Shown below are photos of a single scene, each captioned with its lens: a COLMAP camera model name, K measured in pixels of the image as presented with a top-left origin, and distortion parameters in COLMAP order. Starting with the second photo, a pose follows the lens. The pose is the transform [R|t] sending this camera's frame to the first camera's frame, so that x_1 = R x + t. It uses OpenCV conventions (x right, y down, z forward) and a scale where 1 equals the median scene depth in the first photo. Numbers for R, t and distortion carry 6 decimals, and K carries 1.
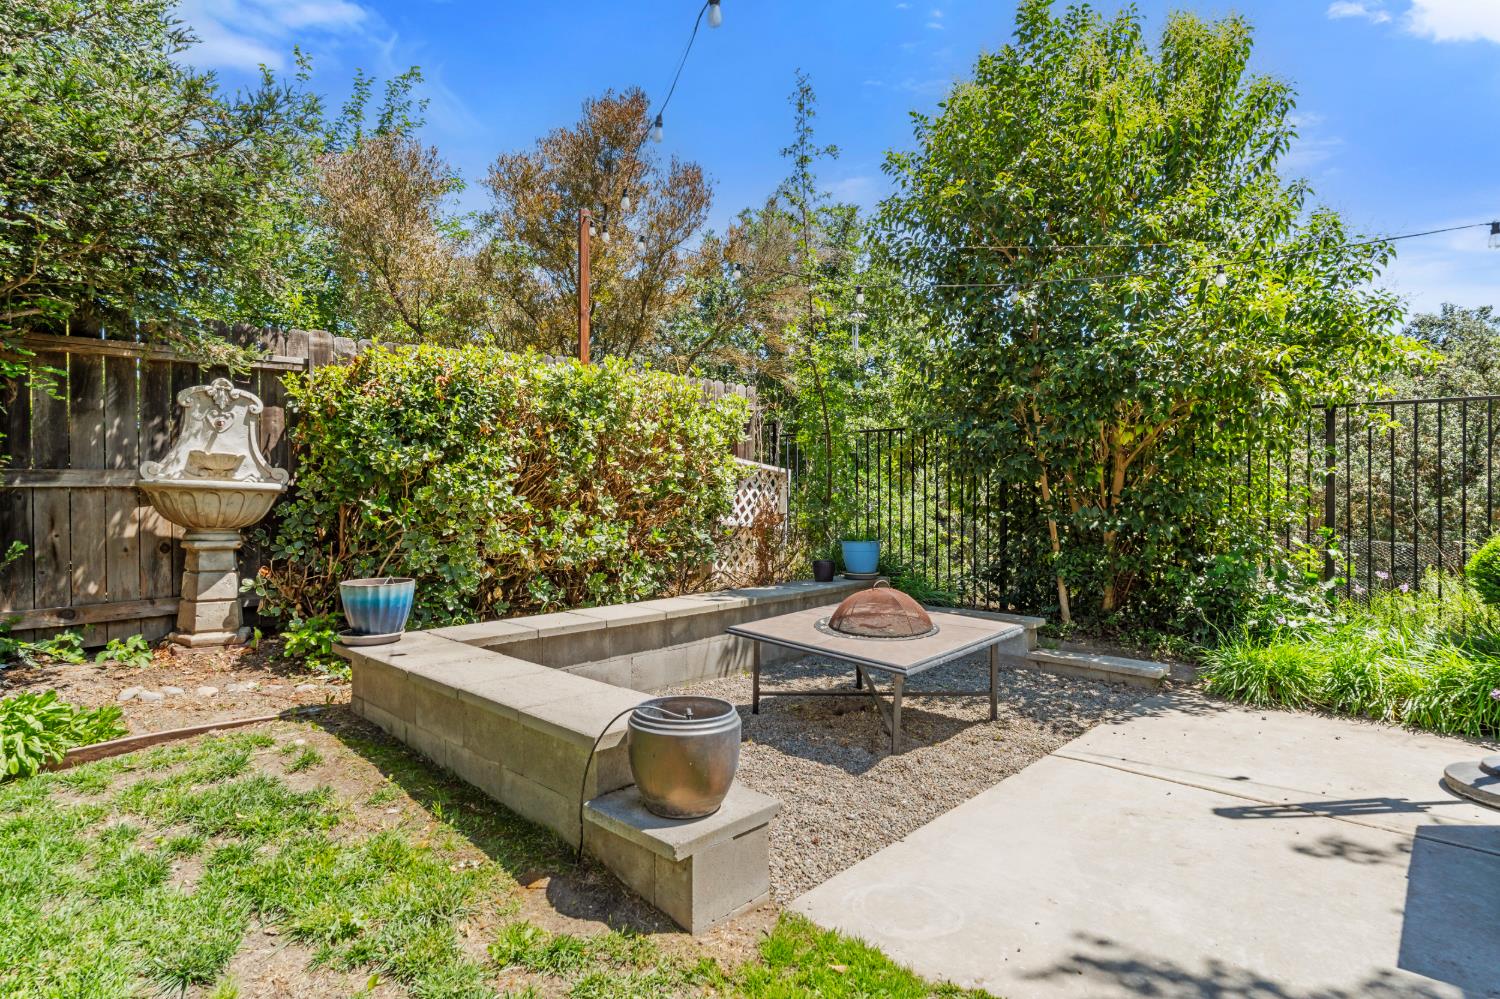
lens RADIAL K [[790.7, 0, 750.0], [0, 790.7, 499.5], [0, 0, 1]] dist [-0.003846, -0.000259]
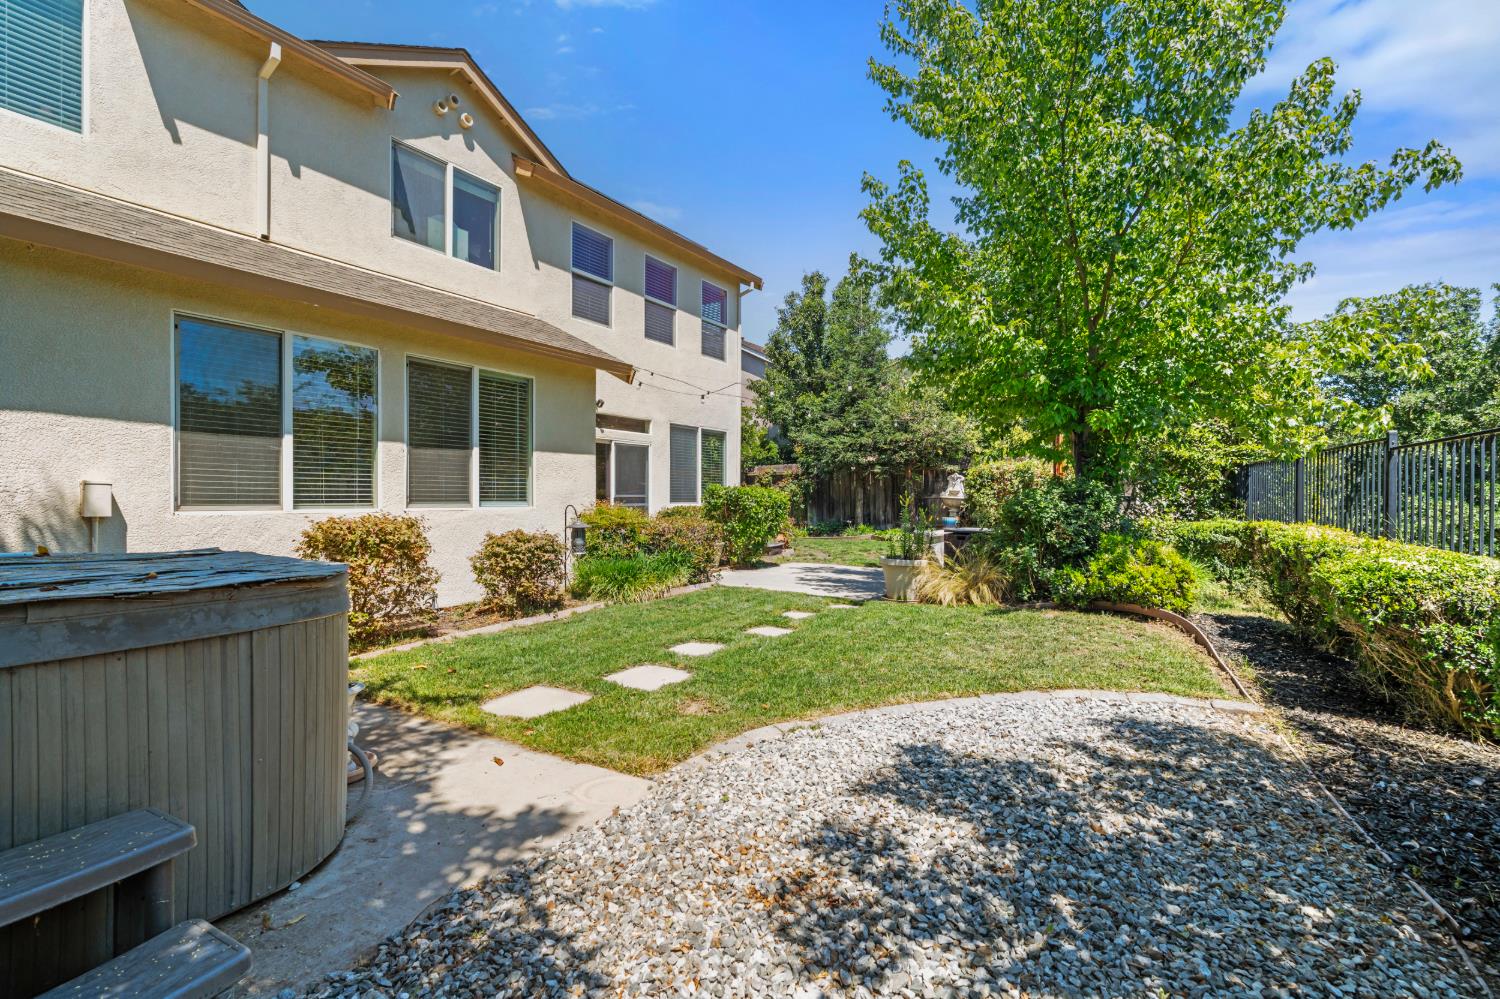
lens RADIAL K [[655.1, 0, 750.0], [0, 655.1, 499.5], [0, 0, 1]] dist [-0.000828, -0.000181]
pose [[0.191067, 0.010417, -0.981522, 2.822497], [-0.008837, 0.999921, 0.008892, -0.030875], [0.981537, 0.006975, 0.191144, -0.856282]]
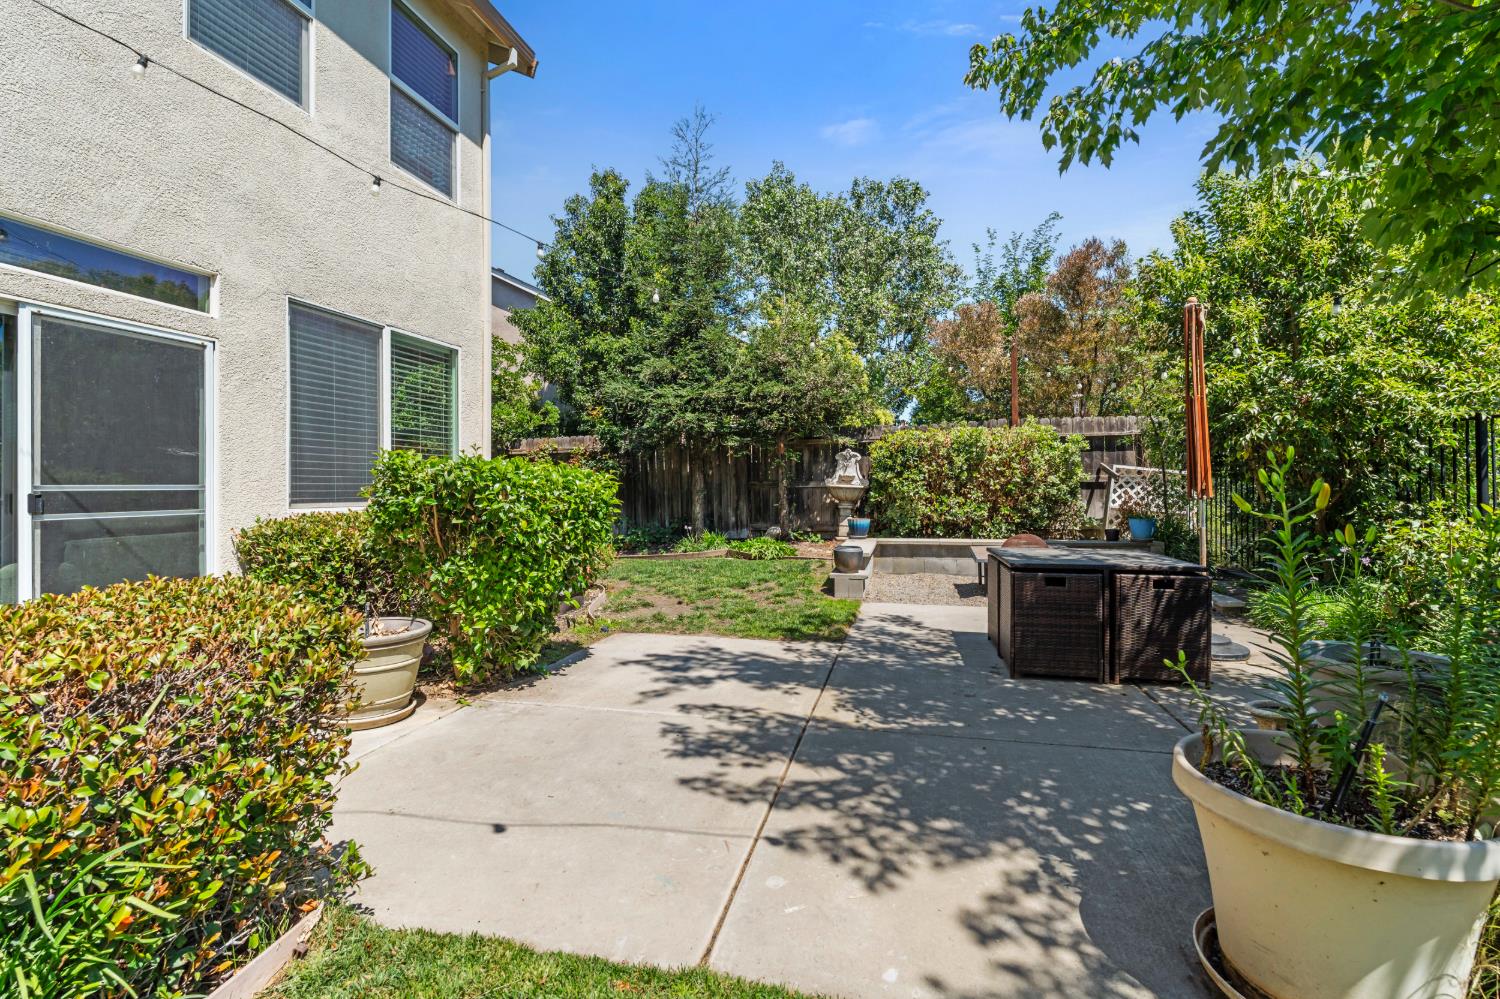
lens RADIAL K [[678.4, 0, 754.6], [0, 678.4, 485.2], [0, 0, 1]] dist [-0.001334, -0.000284]
pose [[0.506753, -0.000954, -0.862091, 1.337828], [0.000279, 1.000000, -0.000942, -0.020963], [0.862091, 0.000237, 0.506753, -0.560937]]
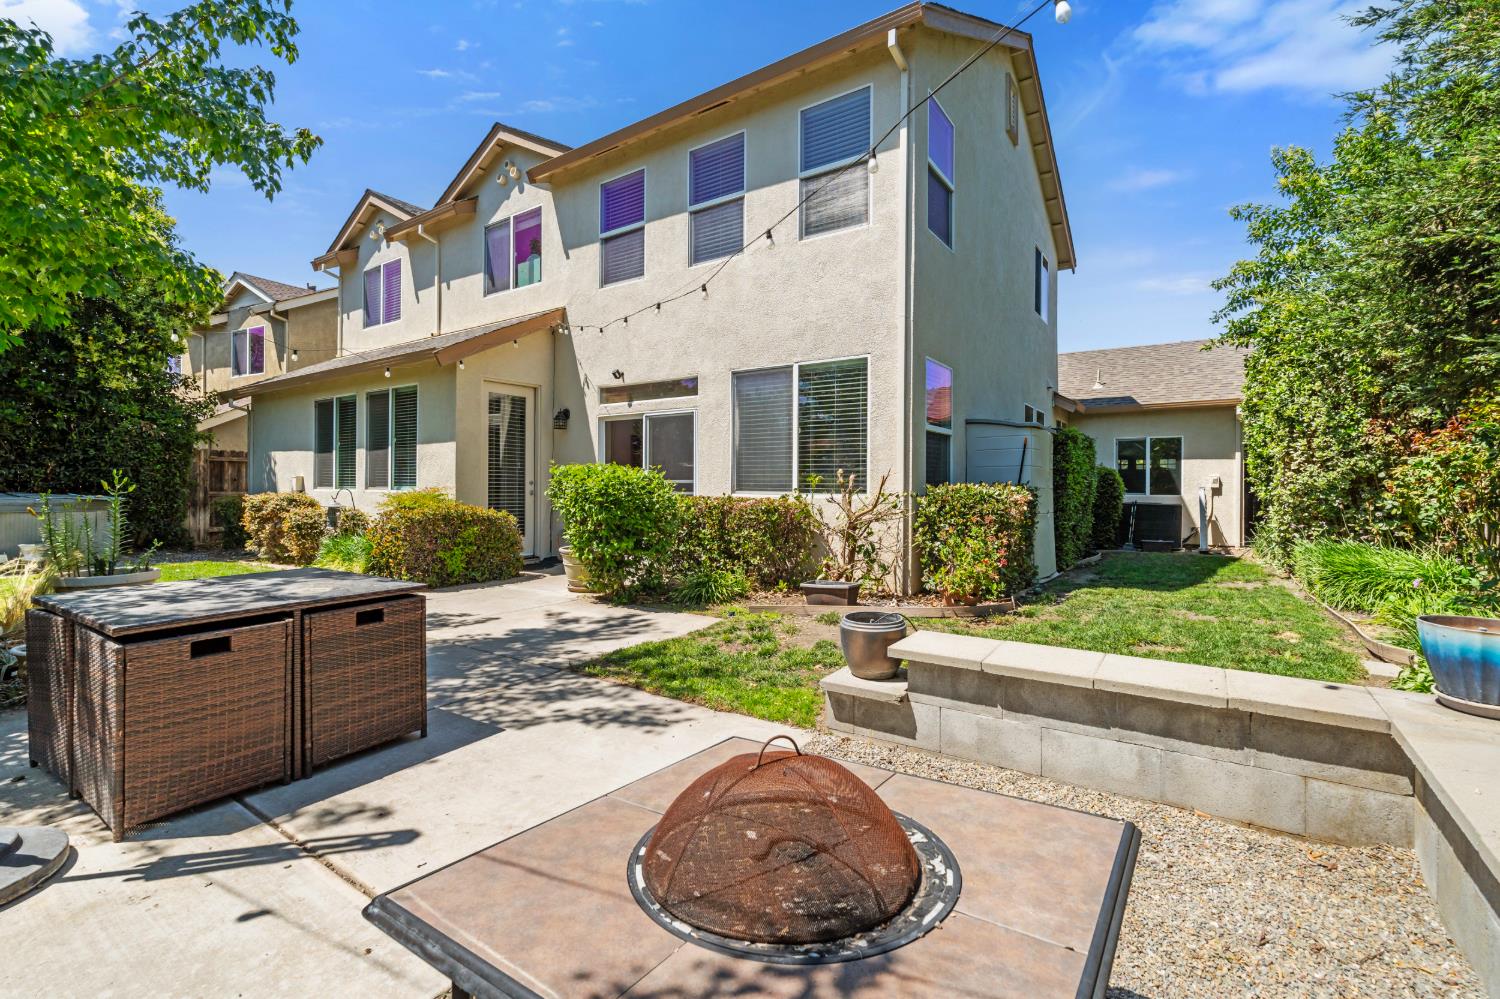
lens RADIAL K [[678.4, 0, 754.6], [0, 678.4, 485.2], [0, 0, 1]] dist [-0.001334, -0.000284]
pose [[-0.987475, 0.003491, -0.157738, 0.216414], [0.002393, 0.999972, 0.007150, -0.021177], [0.157758, 0.006683, -0.987455, 1.284739]]
